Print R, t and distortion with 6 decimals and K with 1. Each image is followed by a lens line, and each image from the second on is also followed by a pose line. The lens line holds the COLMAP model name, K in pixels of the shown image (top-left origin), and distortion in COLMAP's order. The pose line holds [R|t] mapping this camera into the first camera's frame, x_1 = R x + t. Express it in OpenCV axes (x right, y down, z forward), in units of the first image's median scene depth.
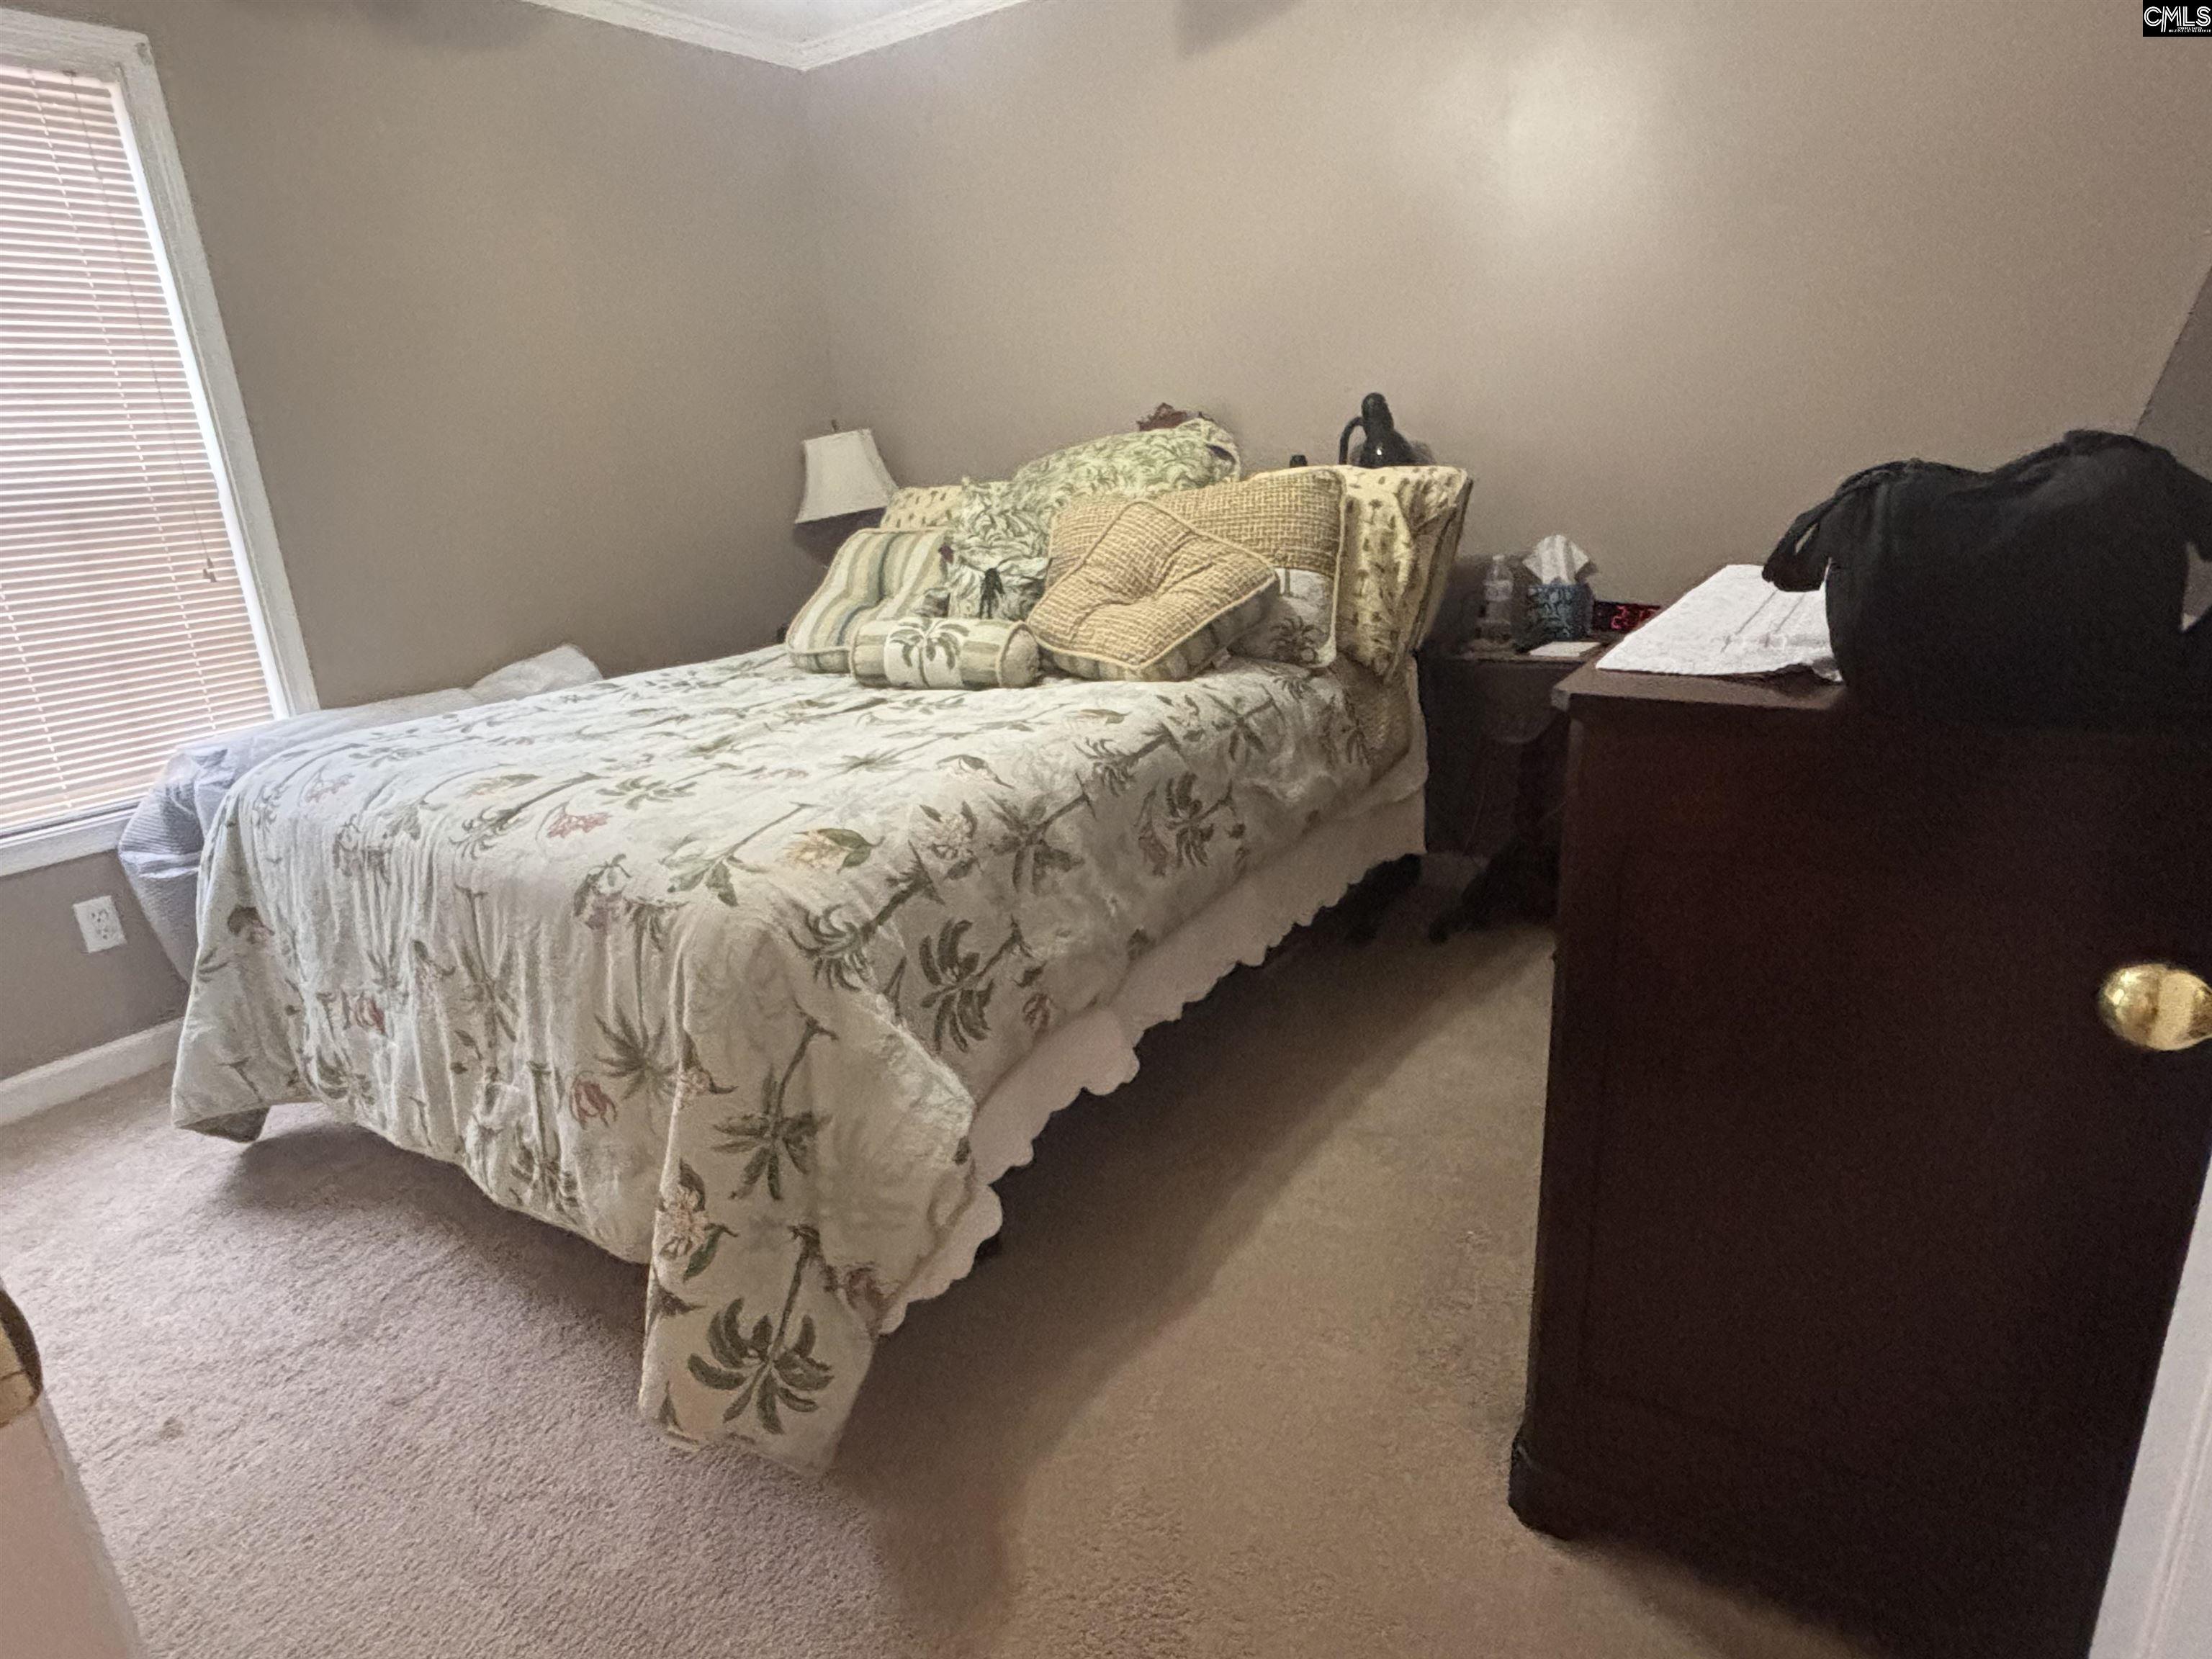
lens RADIAL K [[1208.8, 0, 1087.8], [0, 1208.8, 829.8], [0, 0, 1]] dist [0.016442, -0.027626]
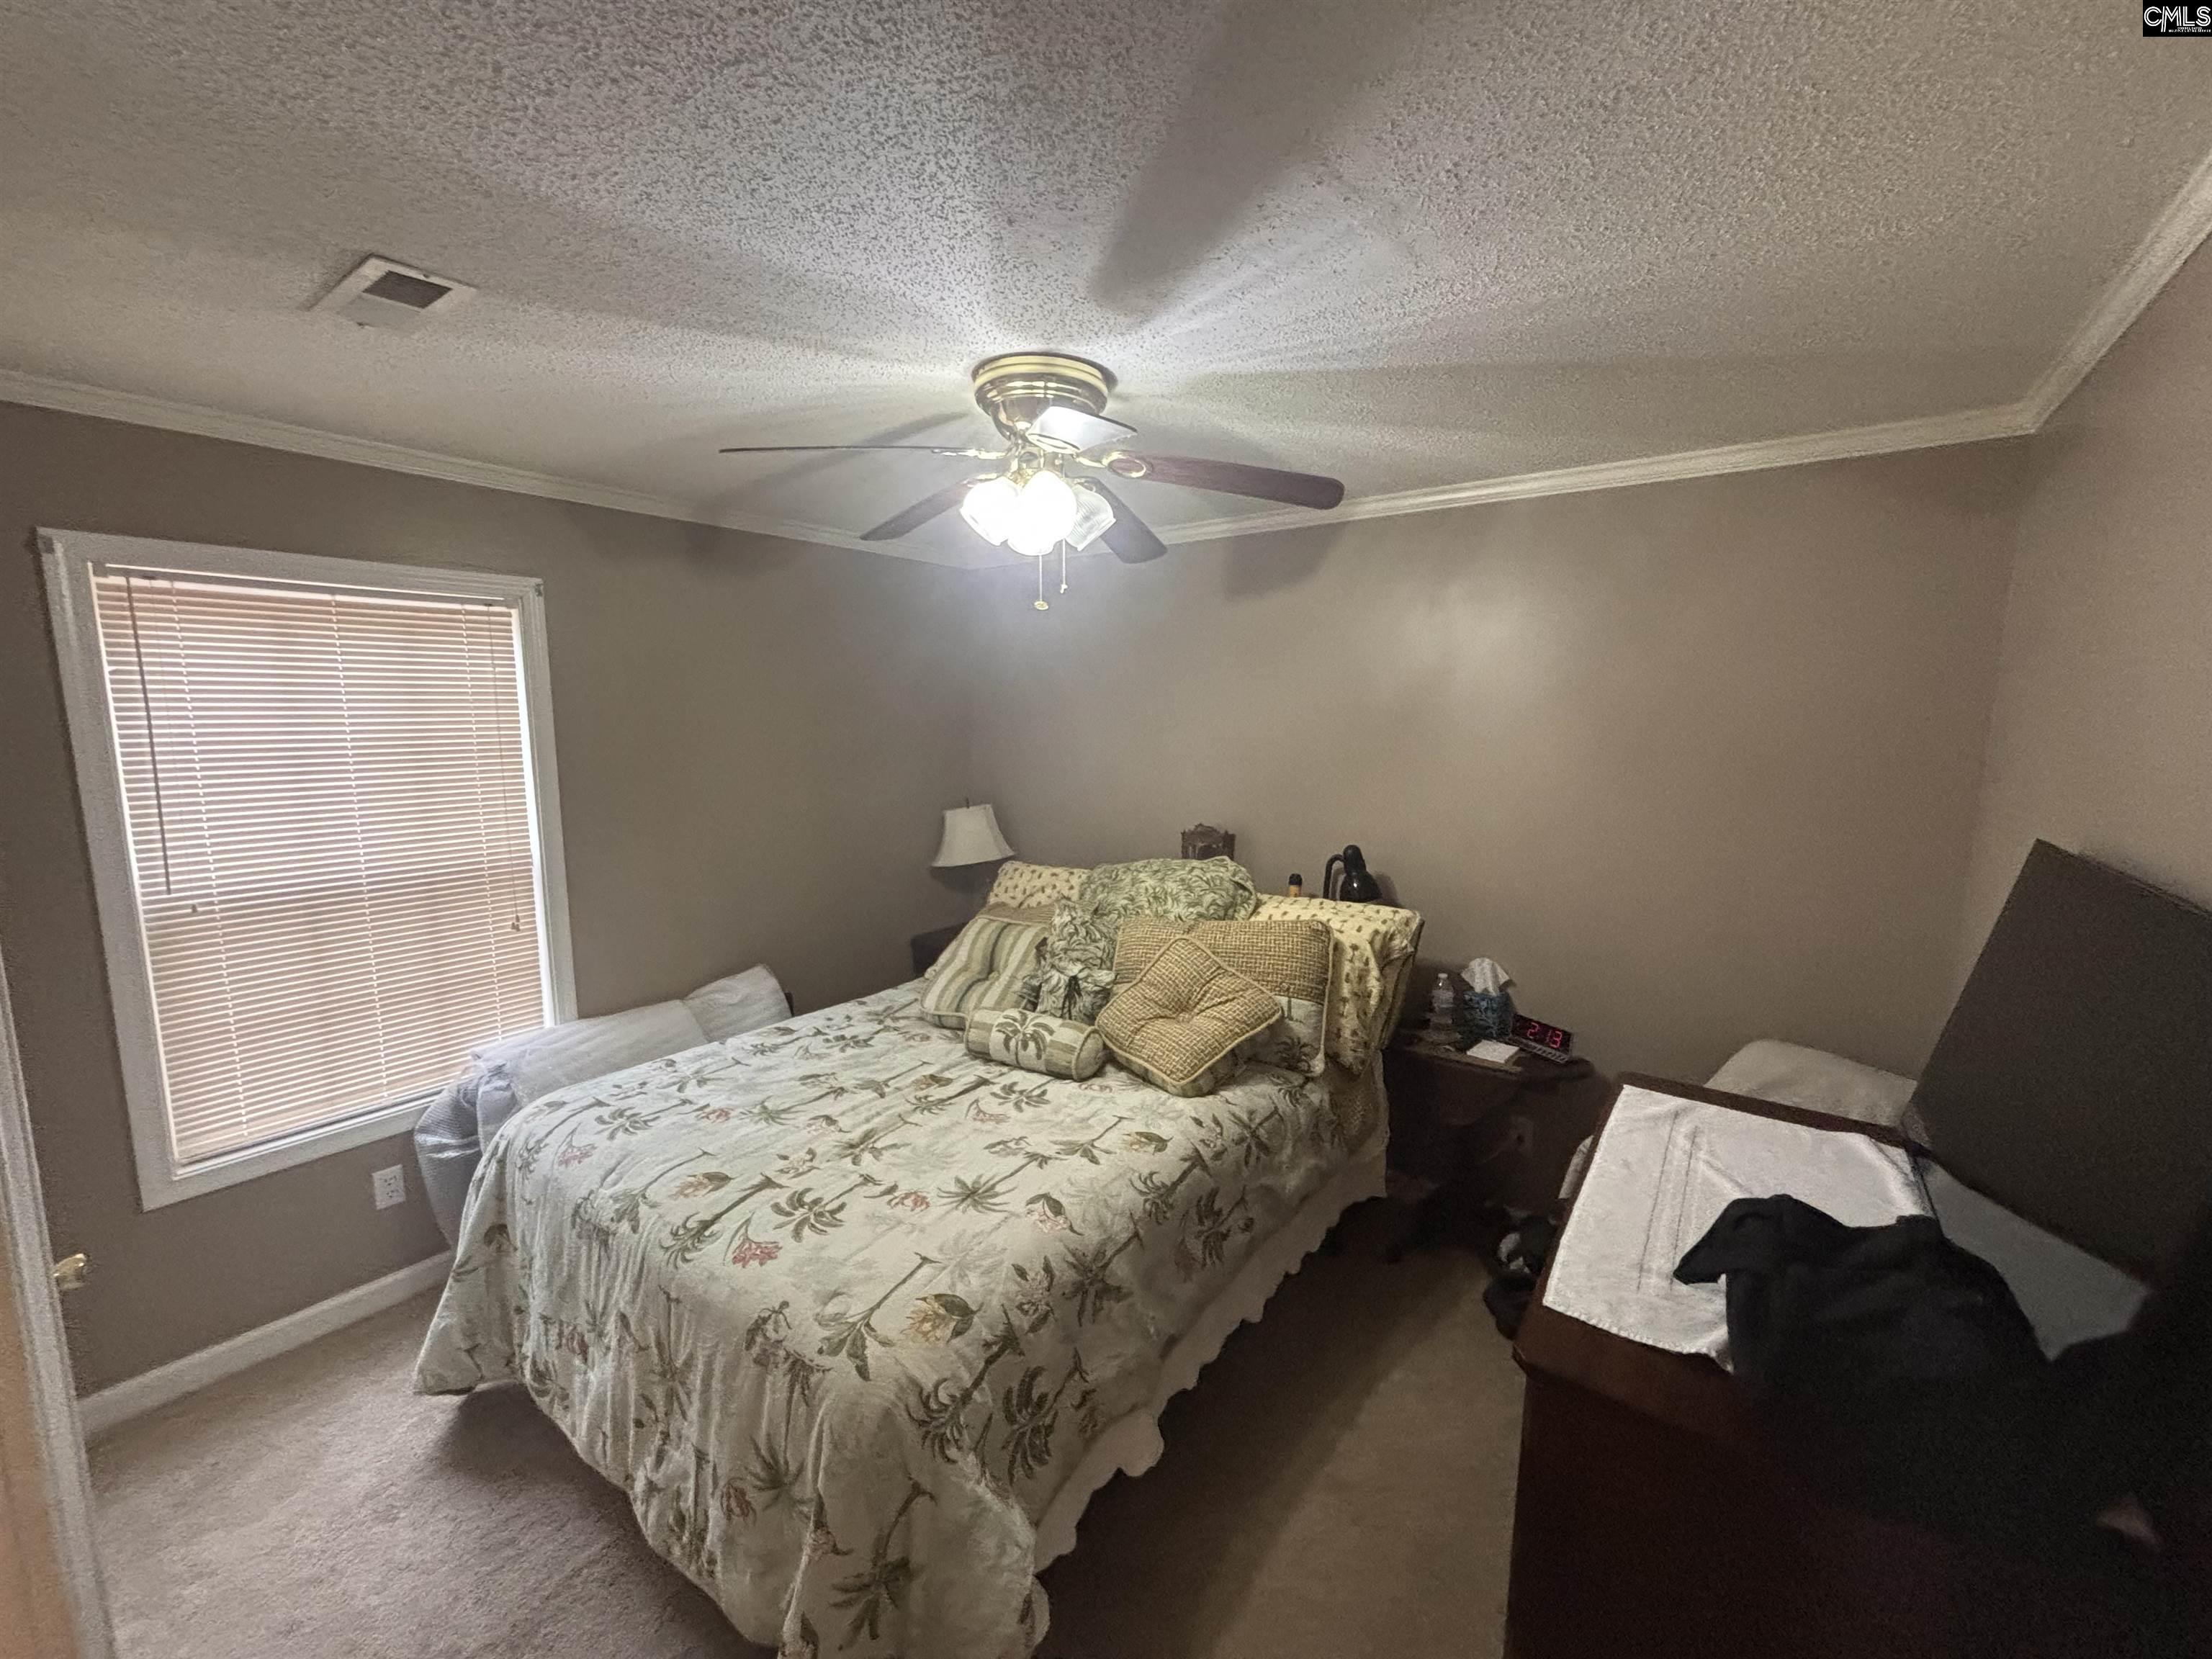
lens RADIAL K [[892.9, 0, 1106.0], [0, 892.9, 829.5], [0, 0, 1]] dist [-0.012895, 0.000310]
pose [[0.997575, 0.063229, -0.029087, -0.029978], [-0.067653, 0.979063, -0.191987, -0.235730], [0.016339, 0.193489, 0.980966, -0.033328]]
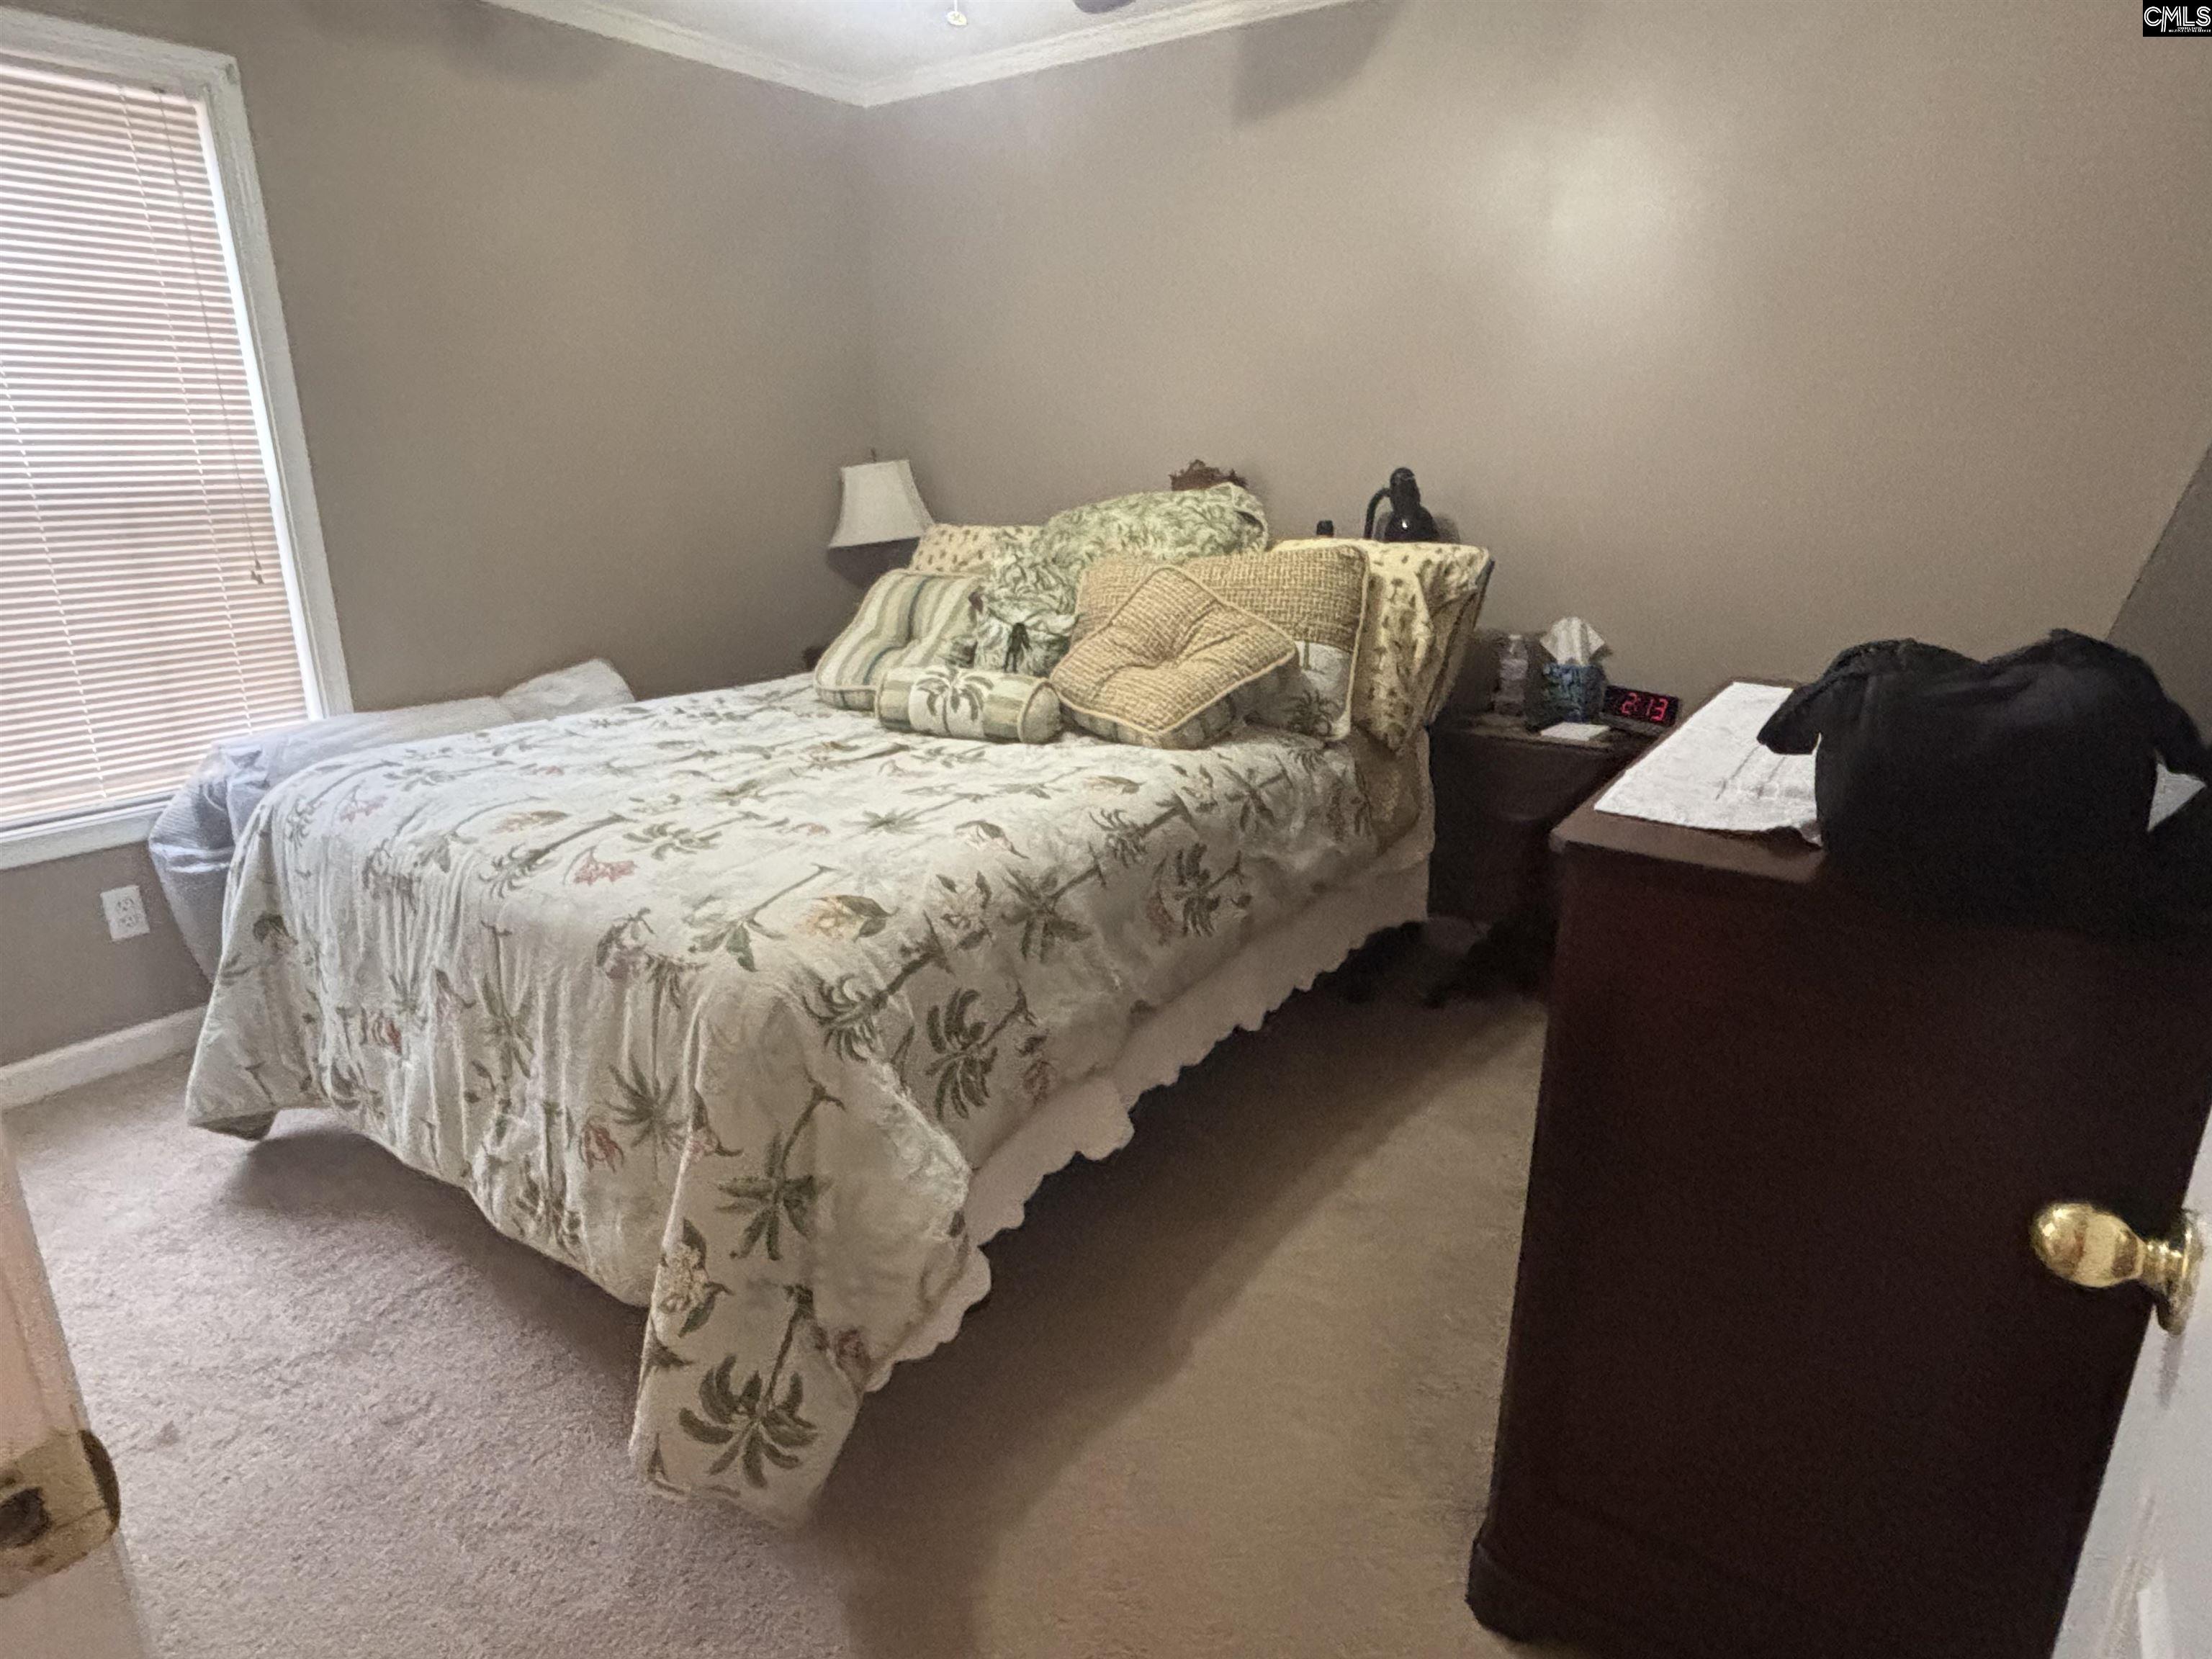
lens RADIAL K [[1202.2, 0, 1093.0], [0, 1202.2, 822.0], [0, 0, 1]] dist [0.026138, -0.040390]
pose [[0.998121, 0.061121, -0.004389, -0.002965], [-0.061183, 0.998002, -0.015764, -0.044215], [0.003417, 0.016002, 0.999866, -0.020955]]
